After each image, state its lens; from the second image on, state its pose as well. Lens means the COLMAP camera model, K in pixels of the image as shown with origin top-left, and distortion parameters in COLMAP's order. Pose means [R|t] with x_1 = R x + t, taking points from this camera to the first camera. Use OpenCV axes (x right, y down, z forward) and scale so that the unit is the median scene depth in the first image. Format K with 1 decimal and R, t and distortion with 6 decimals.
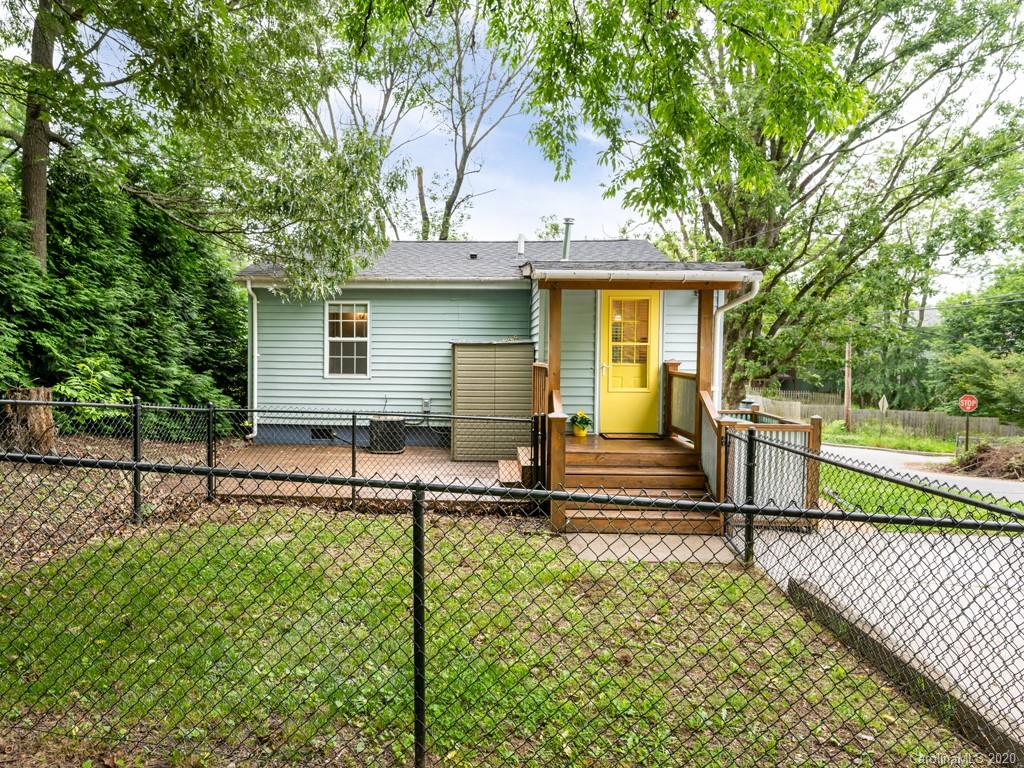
lens RADIAL K [[652.2, 0, 489.9], [0, 652.2, 383.8], [0, 0, 1]] dist [-0.000028, -0.001659]
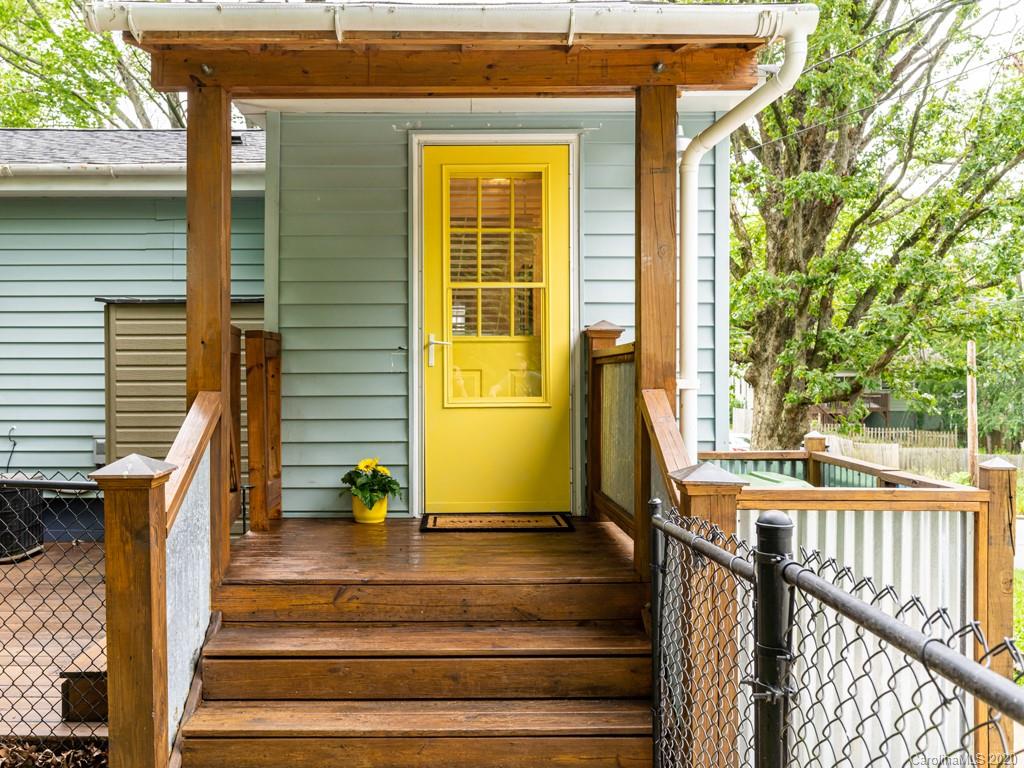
lens RADIAL K [[871.2, 0, 511.3], [0, 871.2, 385.4], [0, 0, 1]] dist [0.000225, 0.002410]
pose [[0.999314, -0.008972, 0.035922, 0.202553], [0.010753, 0.998707, -0.049694, 0.025220], [-0.035430, 0.050046, 0.998118, 0.475243]]
